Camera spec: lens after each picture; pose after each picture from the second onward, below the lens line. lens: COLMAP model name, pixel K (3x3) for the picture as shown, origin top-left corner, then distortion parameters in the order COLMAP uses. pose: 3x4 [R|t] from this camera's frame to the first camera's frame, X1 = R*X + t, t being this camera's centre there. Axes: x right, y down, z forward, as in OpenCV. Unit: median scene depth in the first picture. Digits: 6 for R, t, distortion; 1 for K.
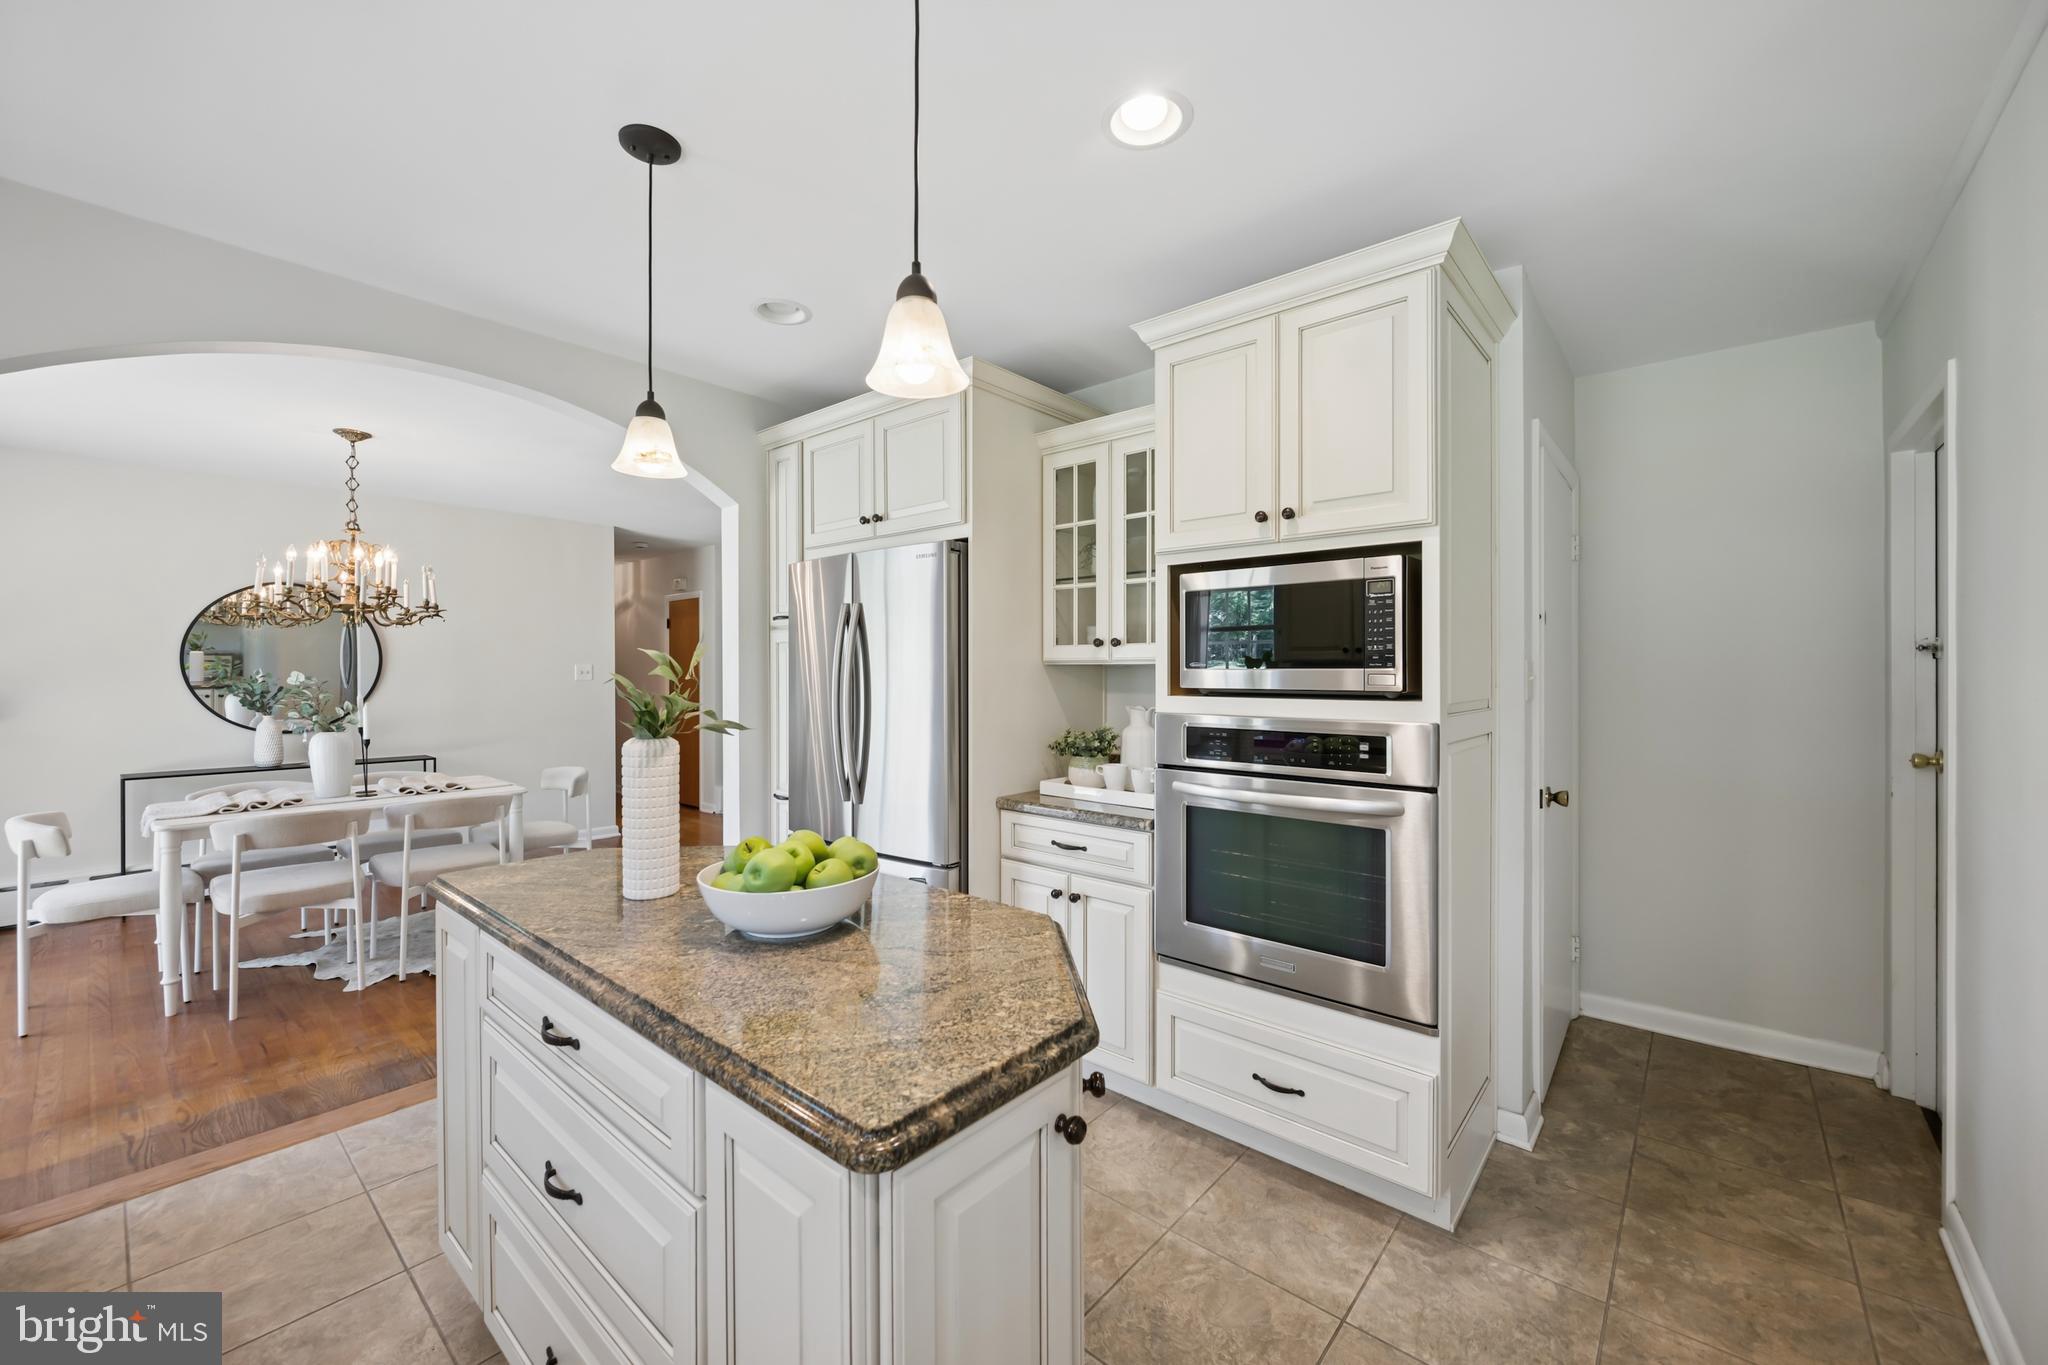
lens RADIAL K [[804.2, 0, 1022.5], [0, 804.2, 671.6], [0, 0, 1]] dist [-0.000367, 0.000120]
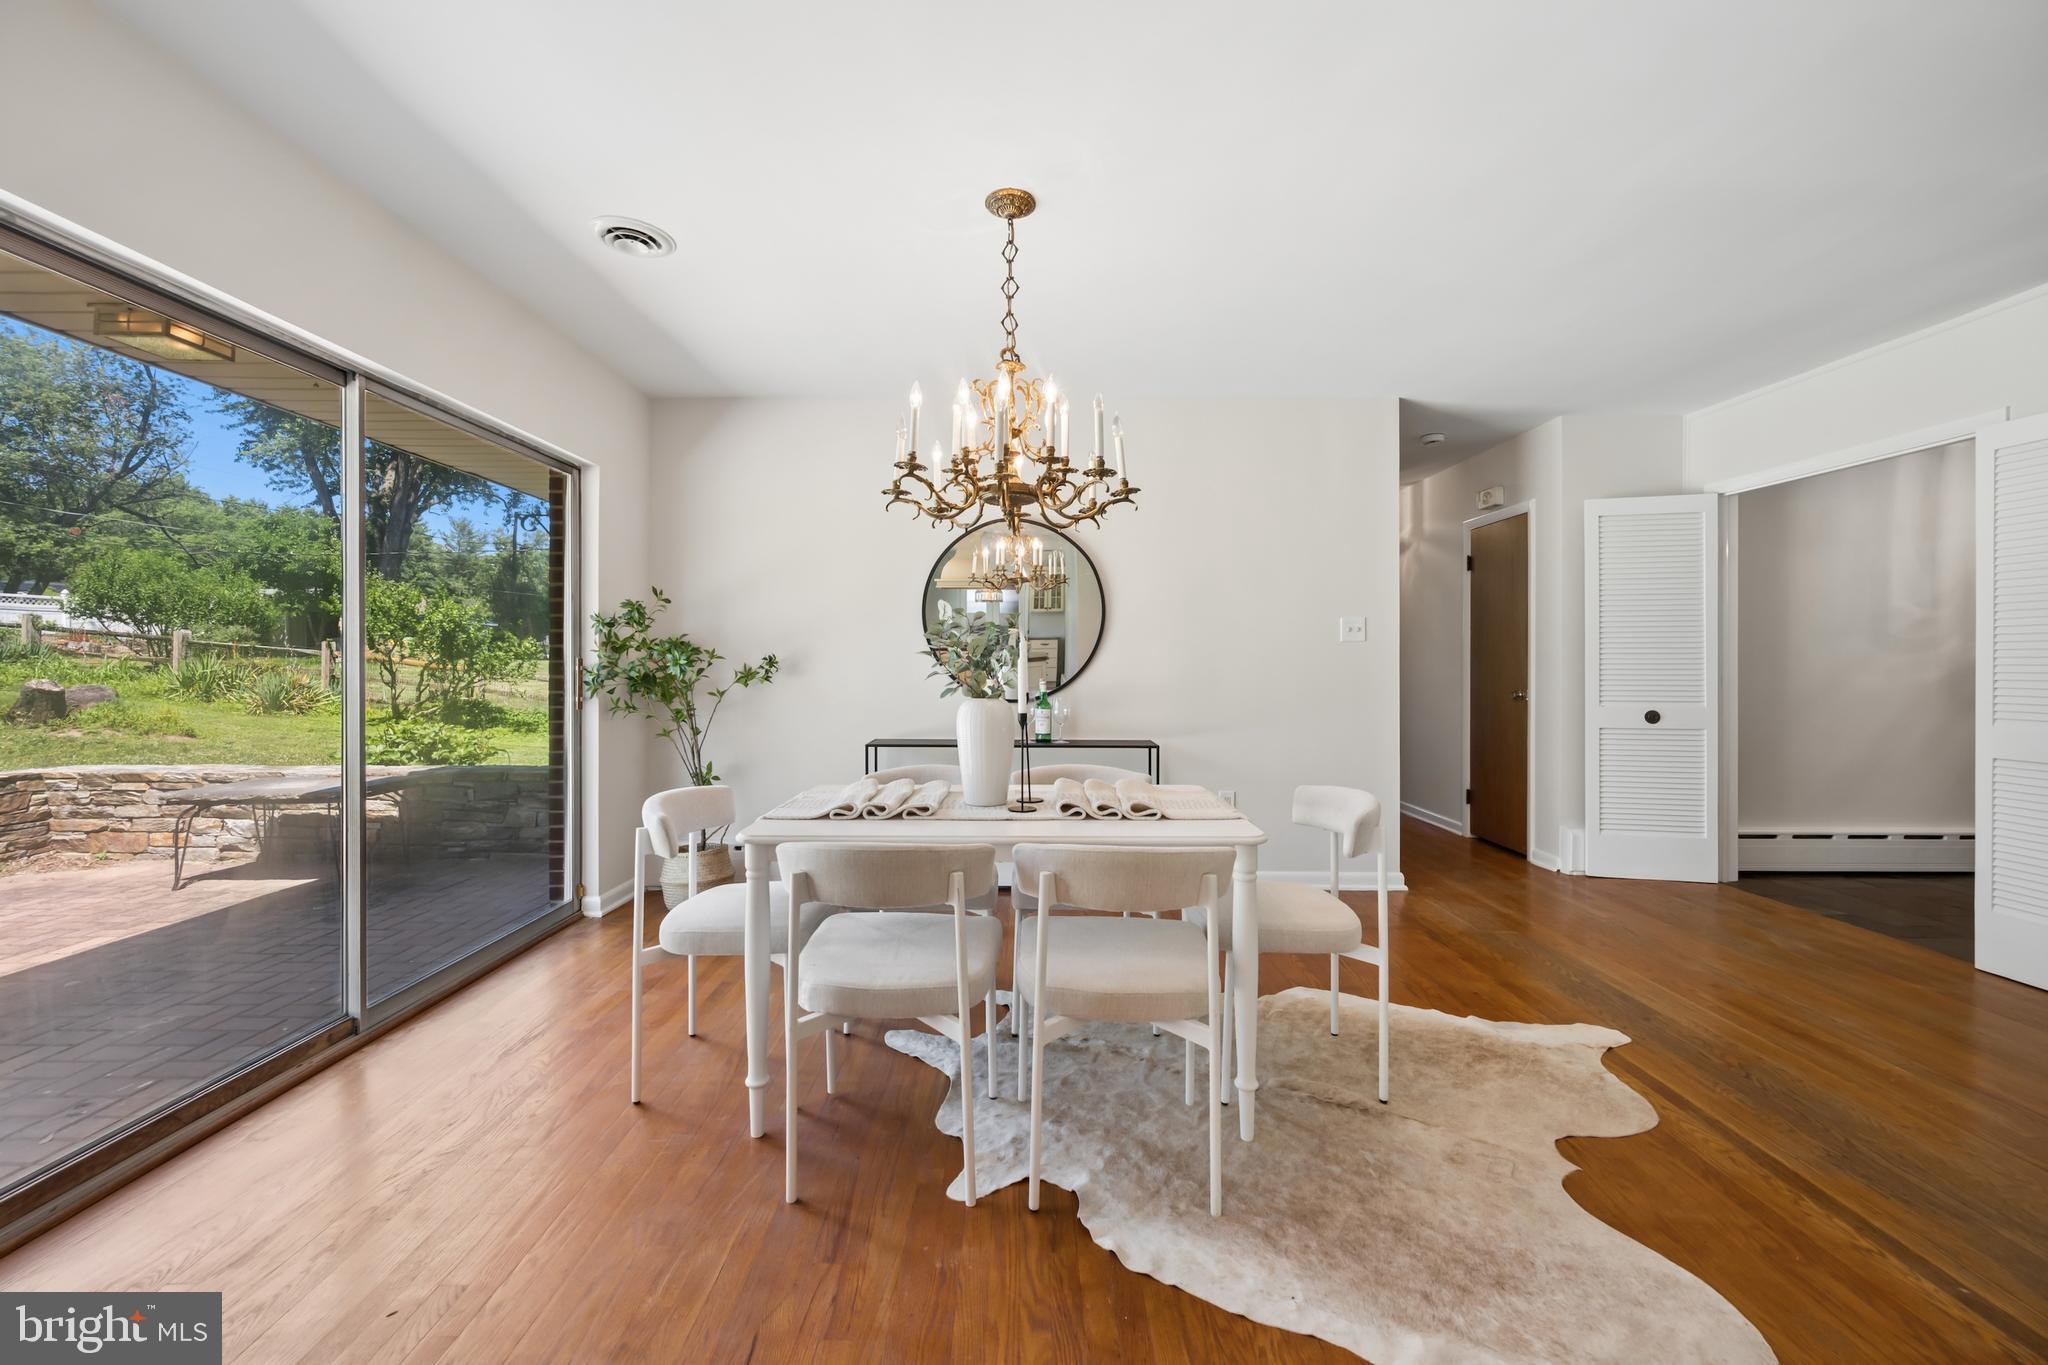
lens RADIAL K [[808.9, 0, 1021.3], [0, 808.9, 663.9], [0, 0, 1]] dist [-0.002136, -0.000175]
pose [[0.648421, 0.003553, -0.761274, -0.590239], [-0.003759, 0.999992, 0.001464, 0.076100], [0.761273, 0.001912, 0.648429, 0.990107]]
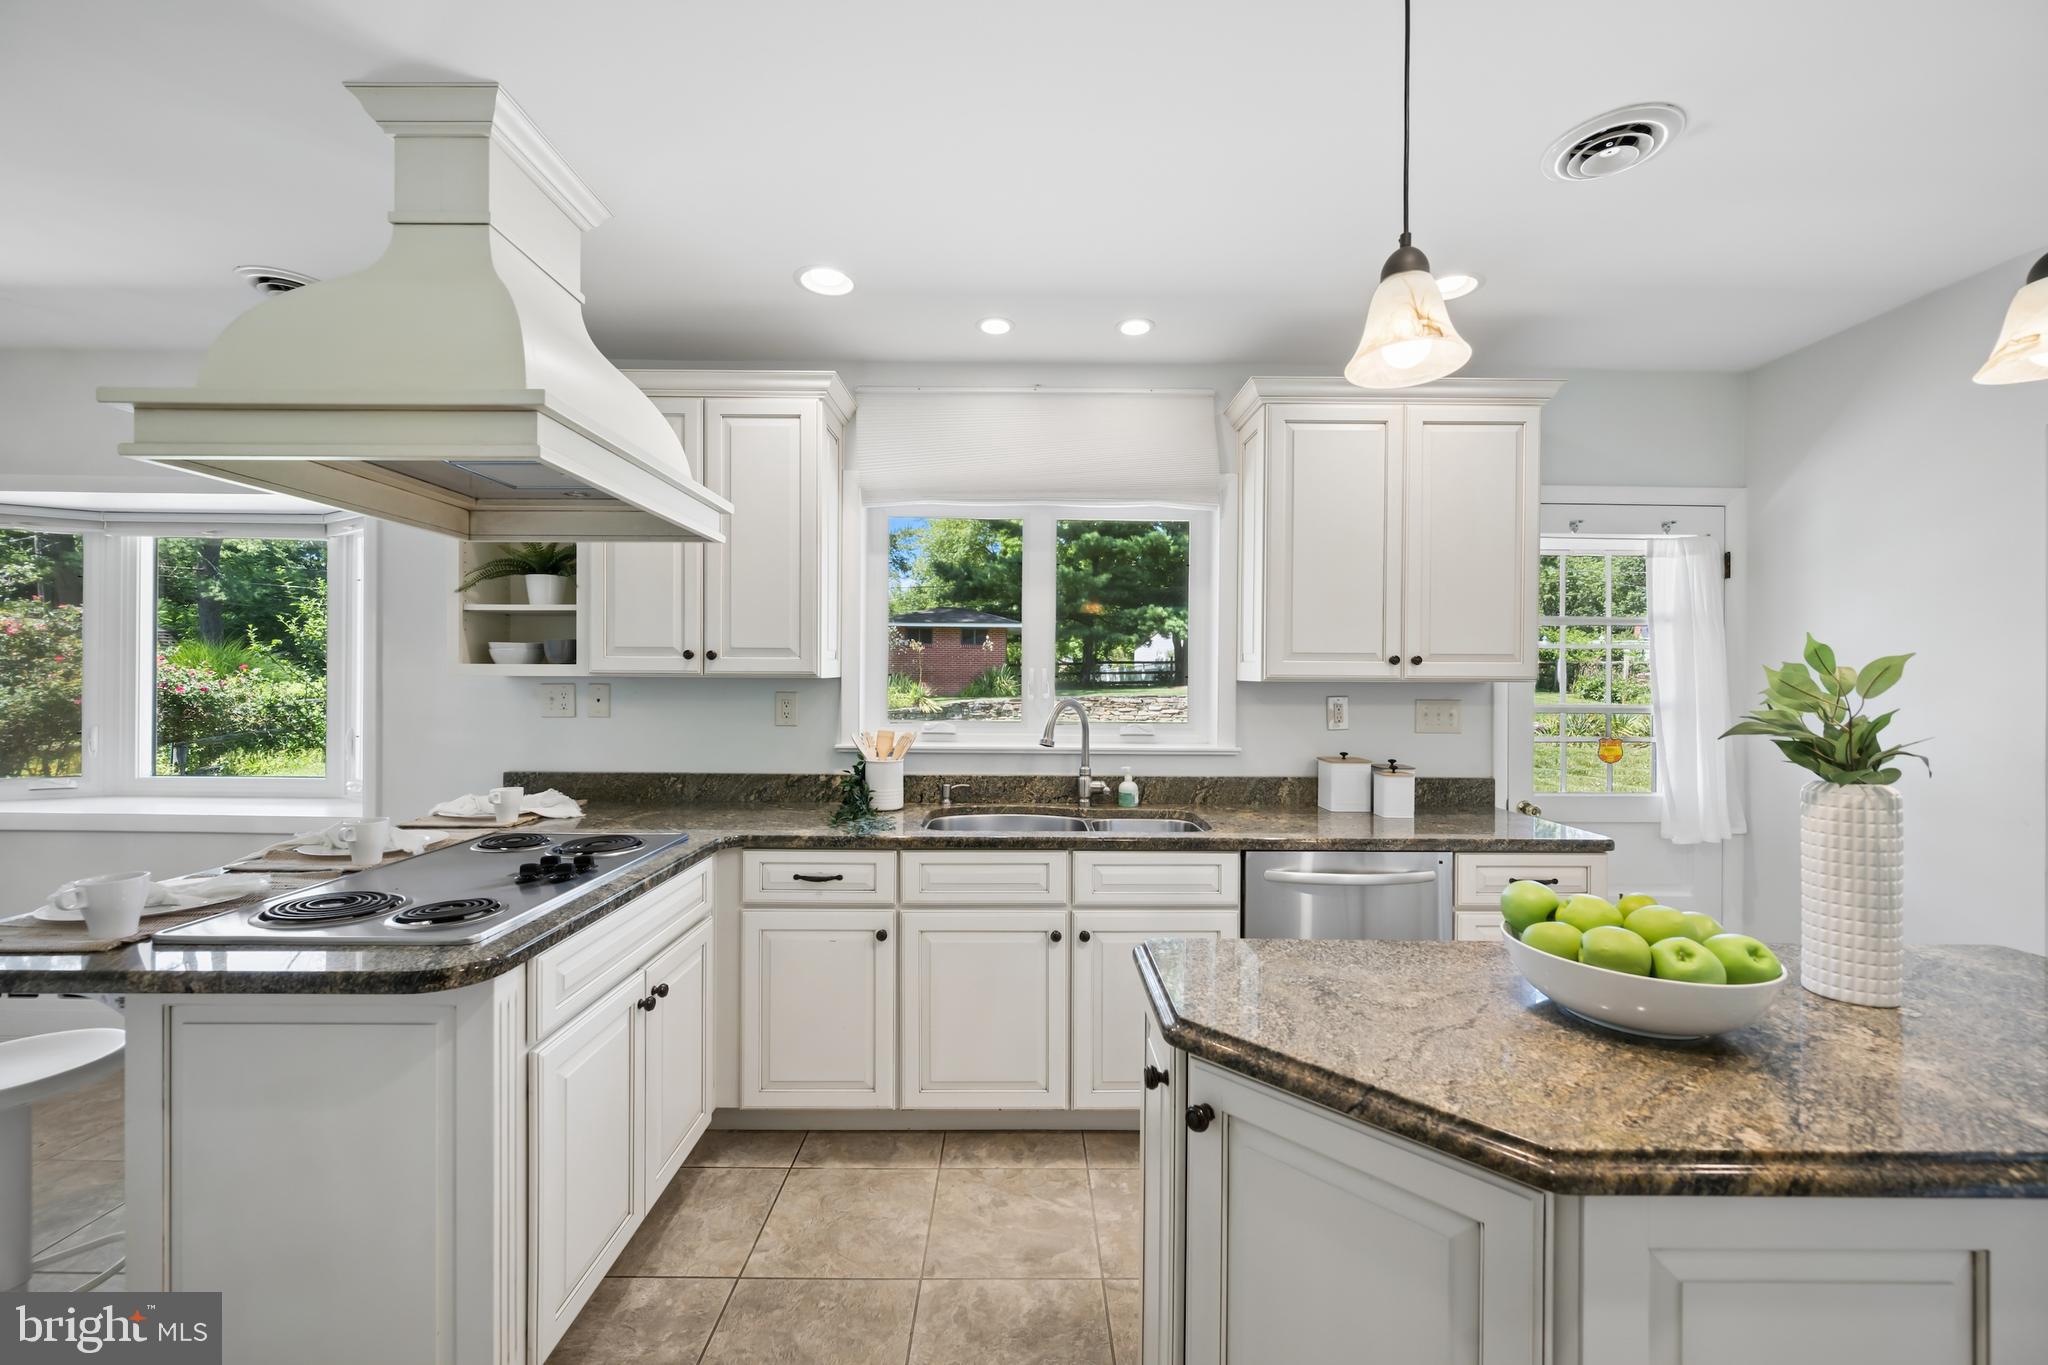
lens RADIAL K [[802.1, 0, 1022.4], [0, 802.1, 679.2], [0, 0, 1]] dist [-0.001651, -0.000169]
pose [[-0.752957, -0.008342, -0.658016, 0.392206], [-0.009555, 0.999953, -0.001744, -0.001950], [0.658000, 0.004974, -0.753002, 0.703252]]
